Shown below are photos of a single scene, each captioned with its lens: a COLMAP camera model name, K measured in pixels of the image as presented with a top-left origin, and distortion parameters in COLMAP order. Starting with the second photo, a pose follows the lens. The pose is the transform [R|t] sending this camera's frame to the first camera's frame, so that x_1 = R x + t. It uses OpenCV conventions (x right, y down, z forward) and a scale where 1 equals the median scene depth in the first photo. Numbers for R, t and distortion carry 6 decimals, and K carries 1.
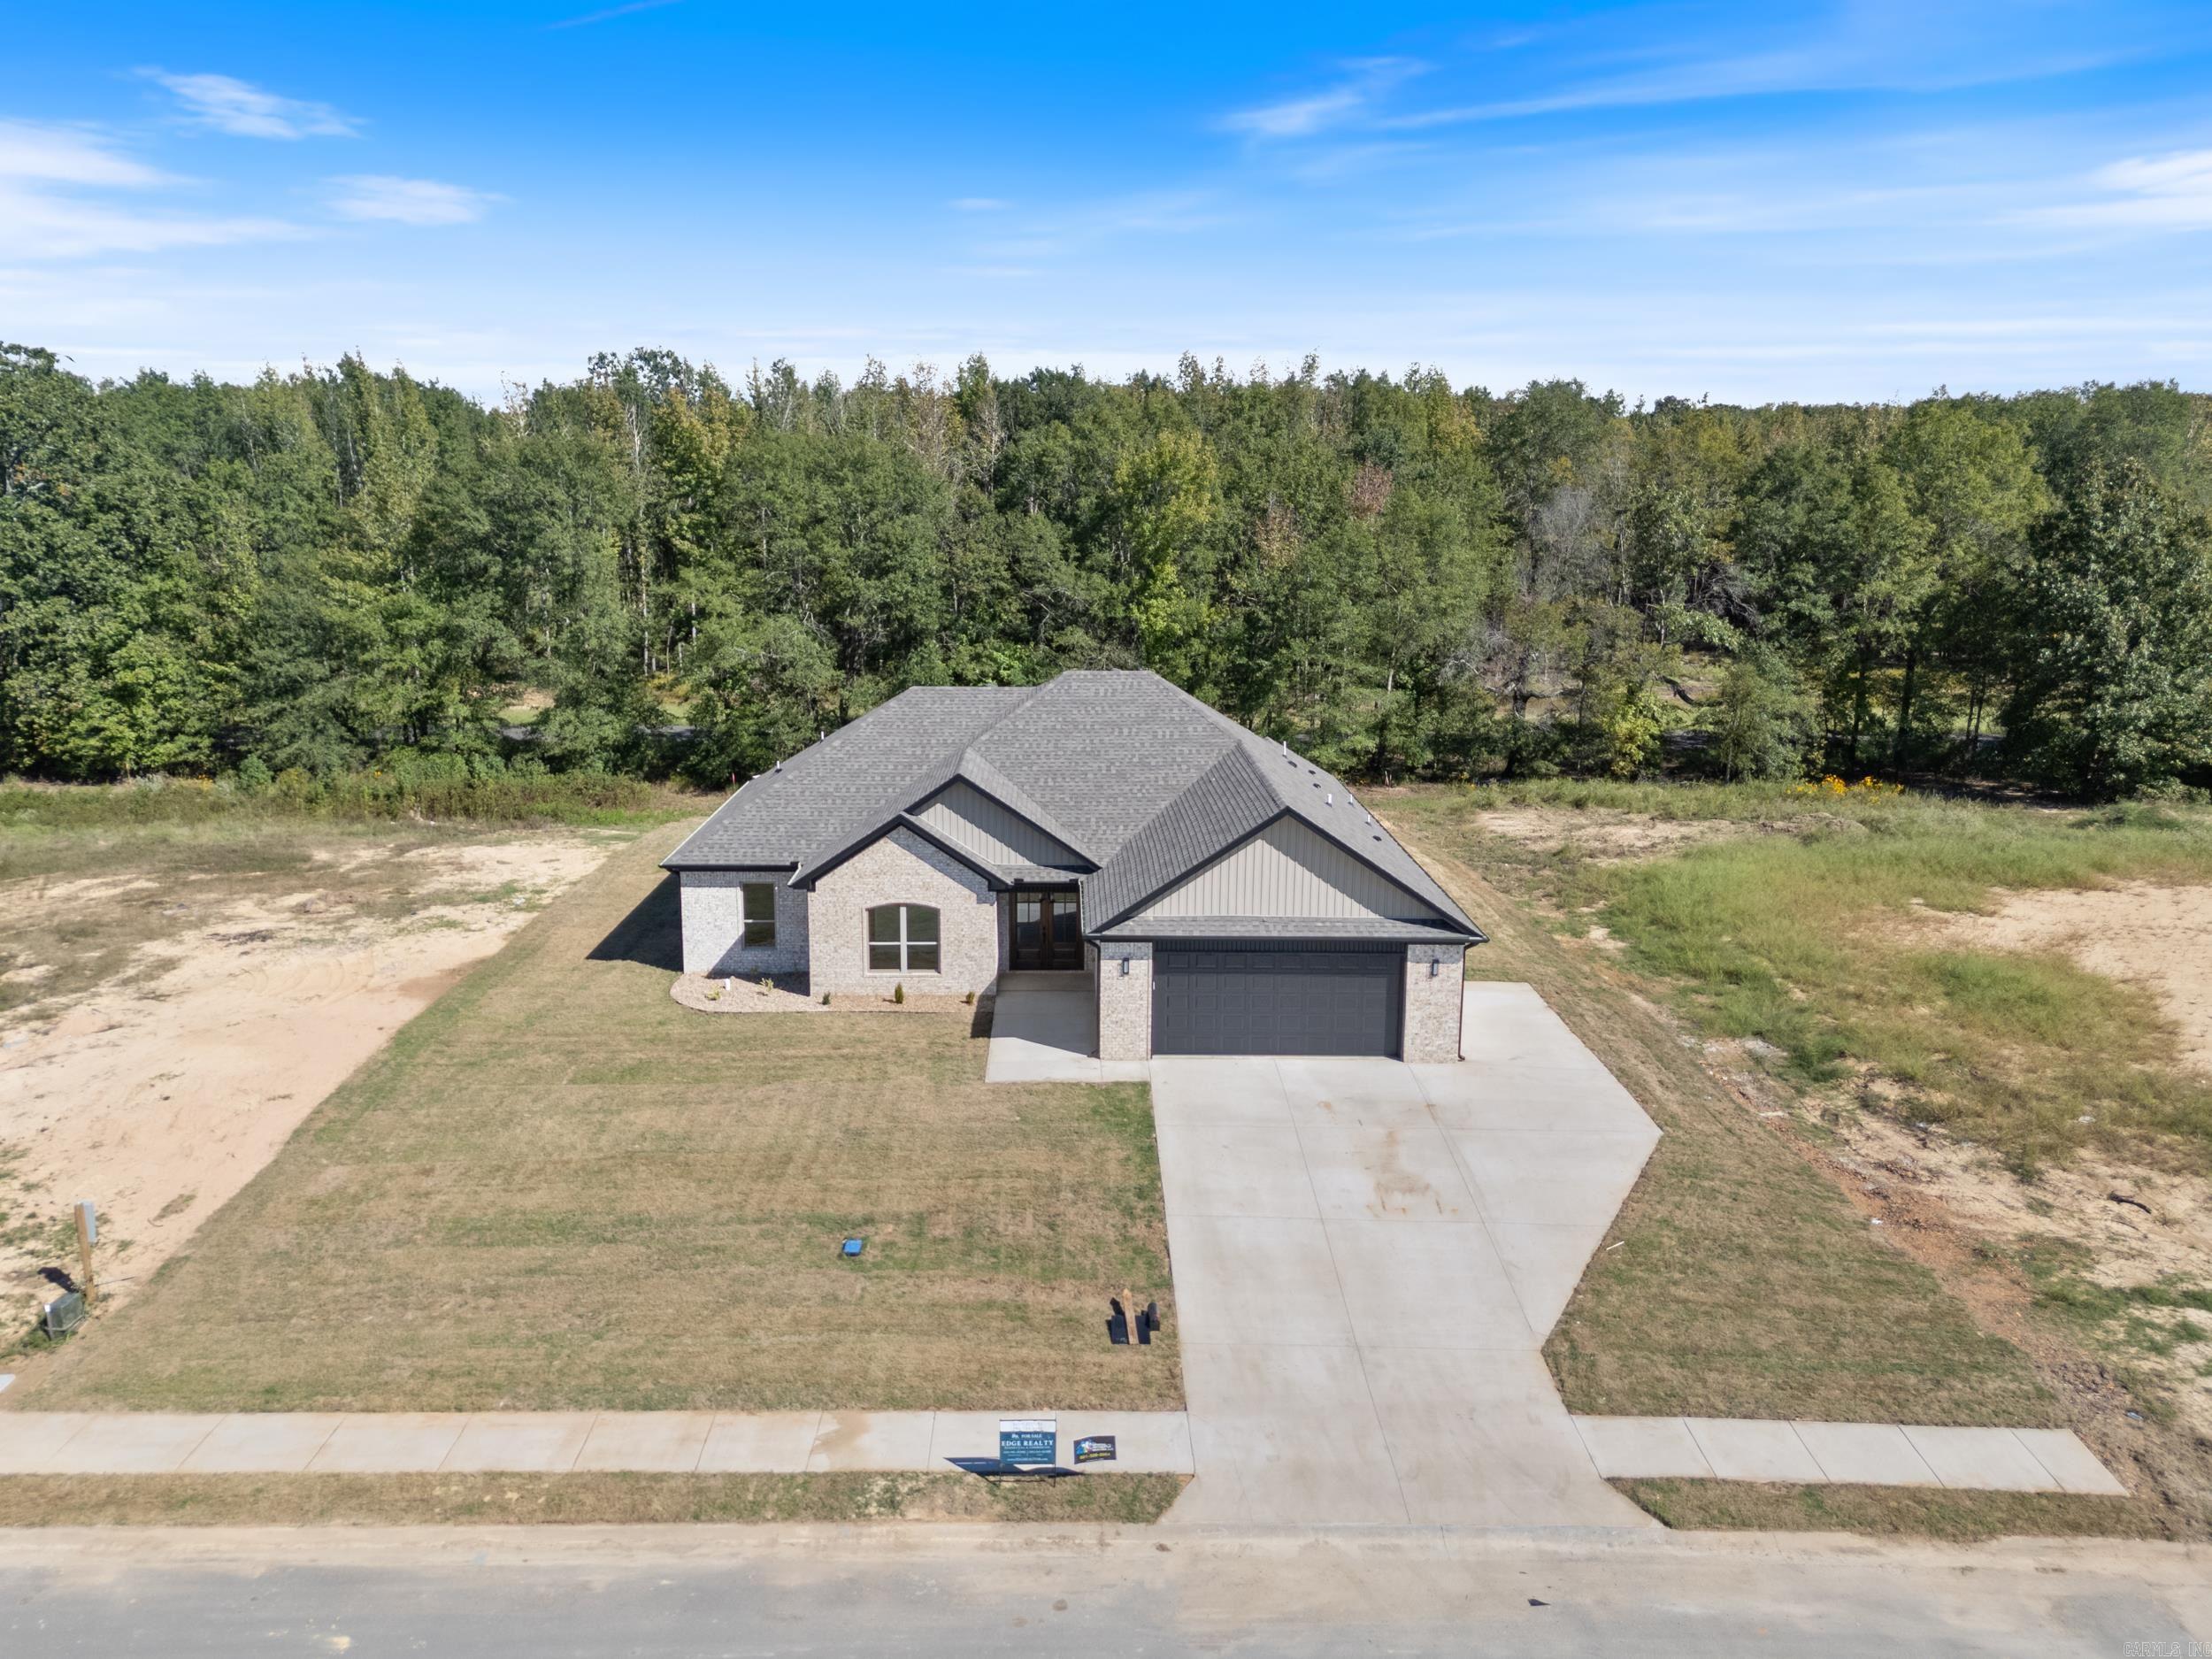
lens RADIAL K [[1627.8, 0, 1103.4], [0, 1627.8, 818.0], [0, 0, 1]] dist [0.076937, -0.066953]
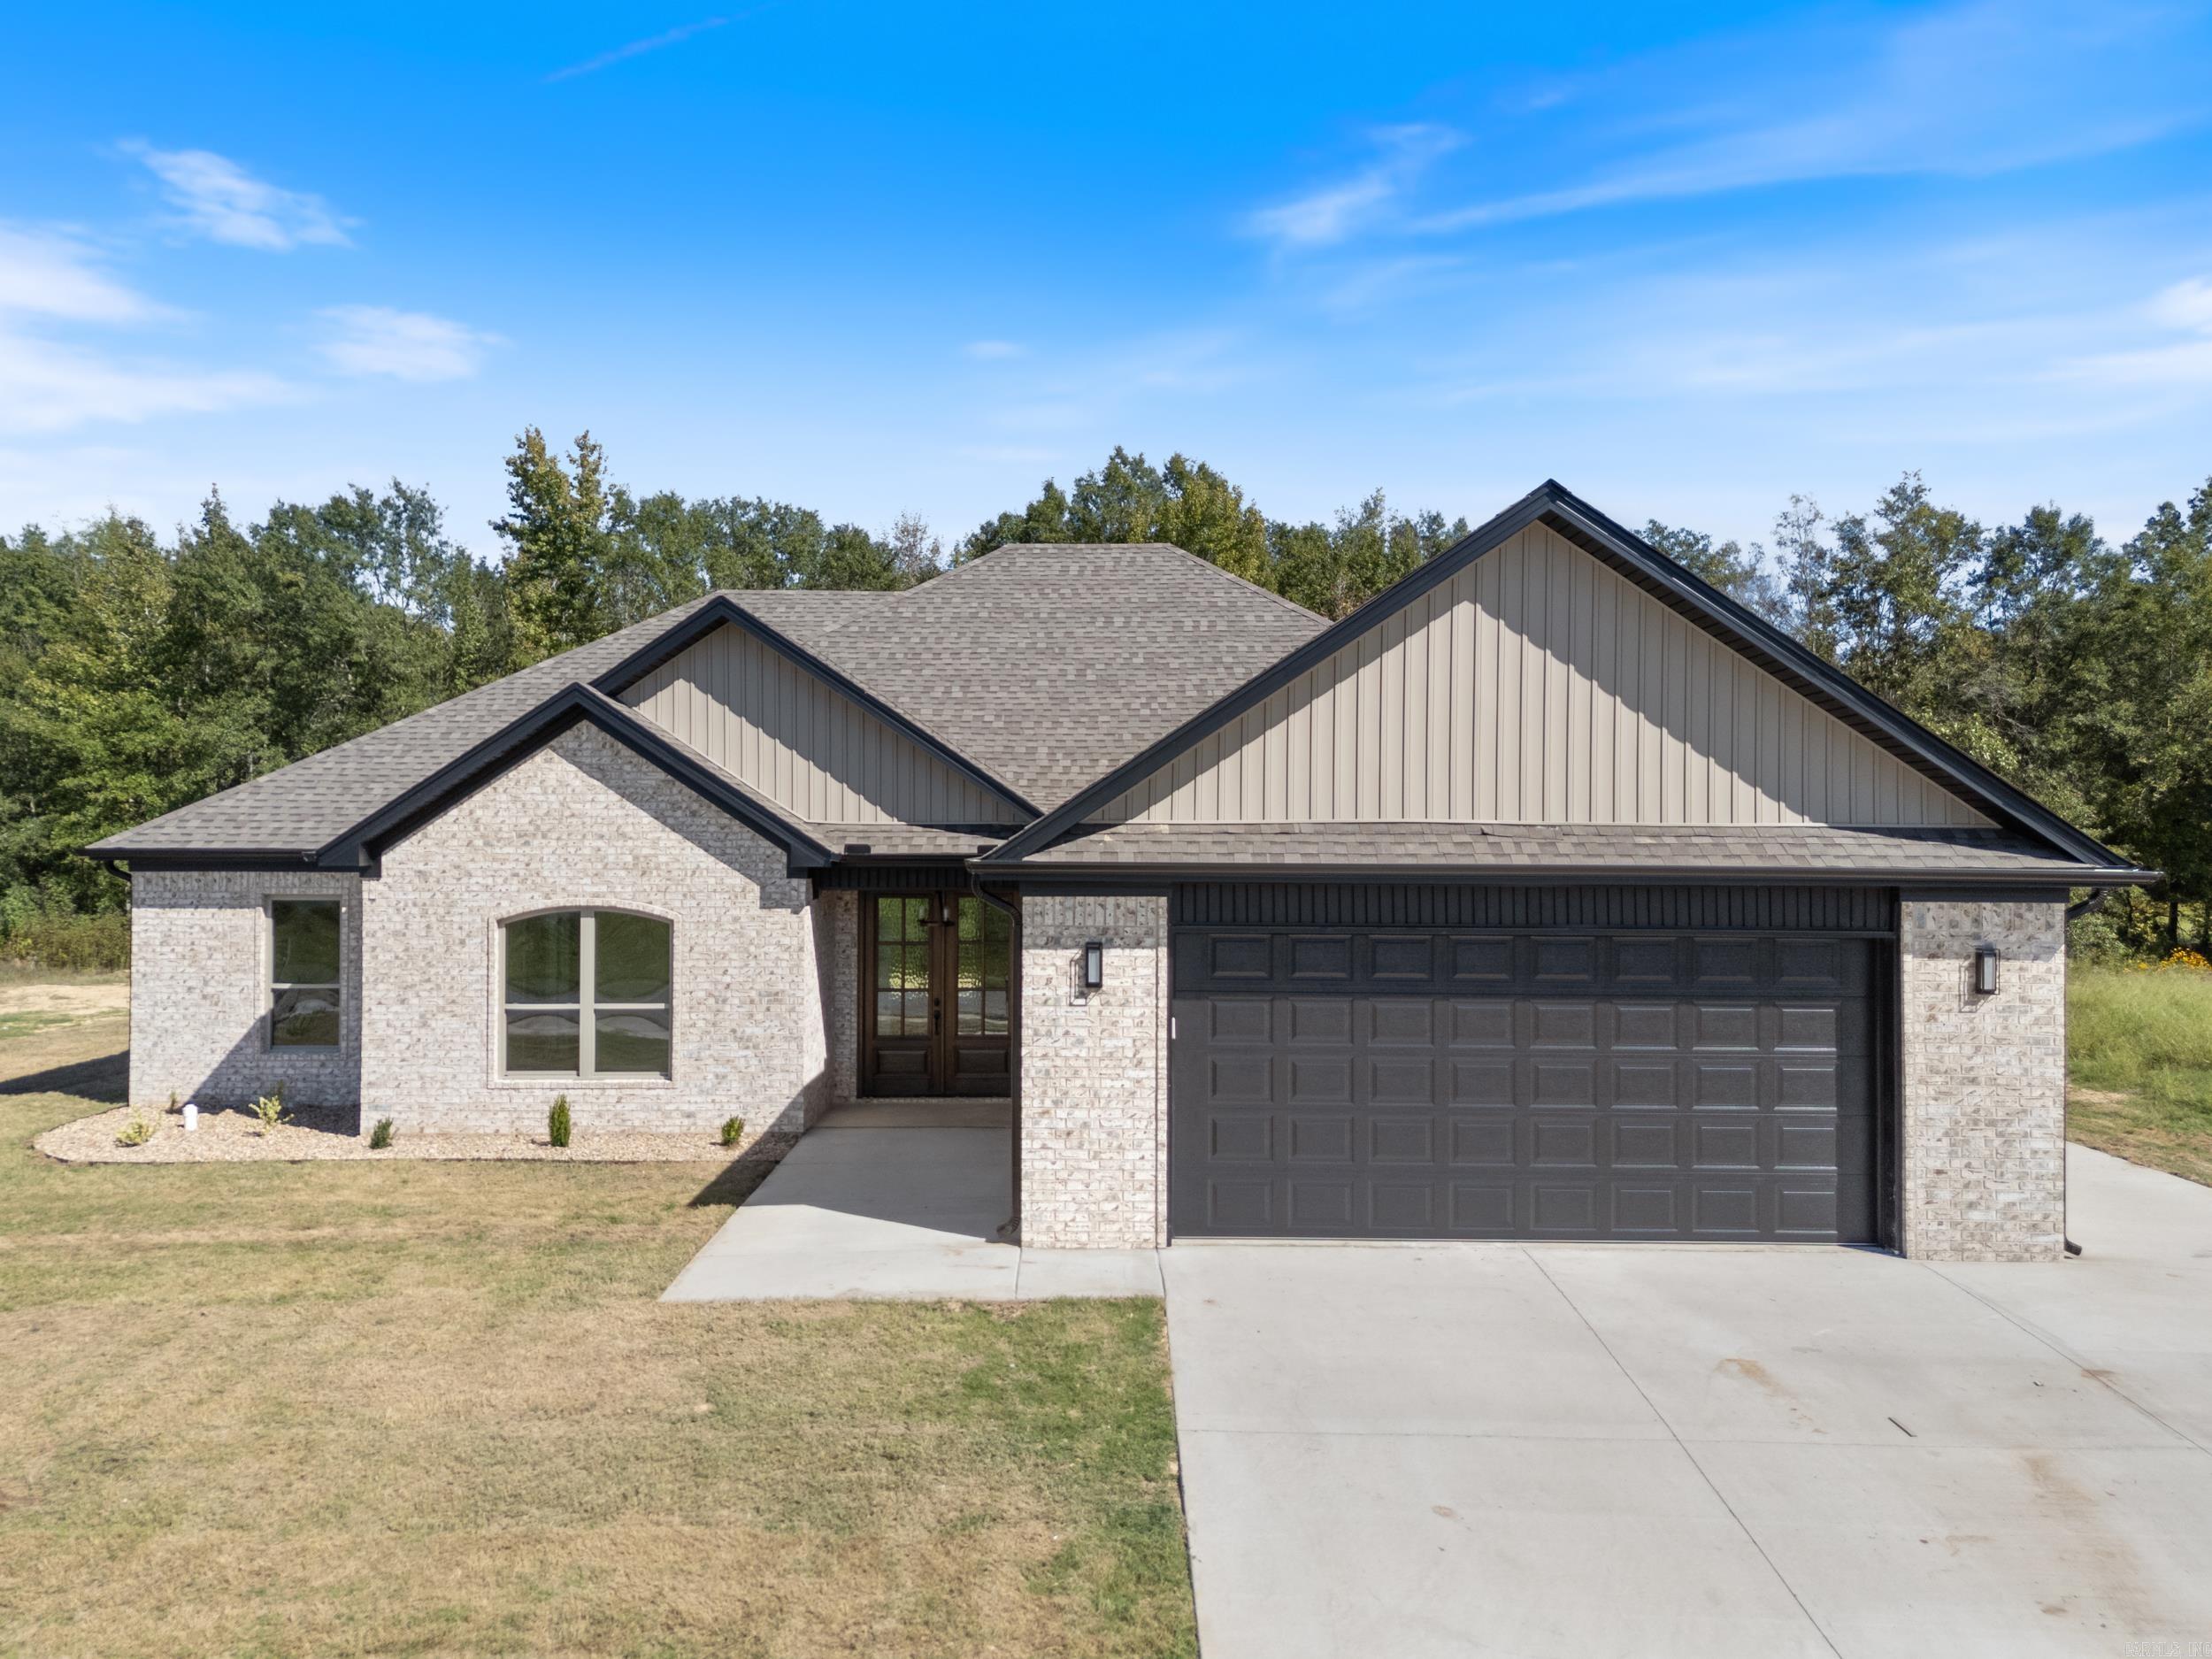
lens RADIAL K [[1627.8, 0, 1110.6], [0, 1627.8, 833.0], [0, 0, 1]] dist [0.076937, -0.066953]
pose [[0.999847, -0.003505, -0.017155, 0.021238], [0.000041, 0.980231, -0.197858, 0.118864], [0.017509, 0.197827, 0.980081, 0.581779]]
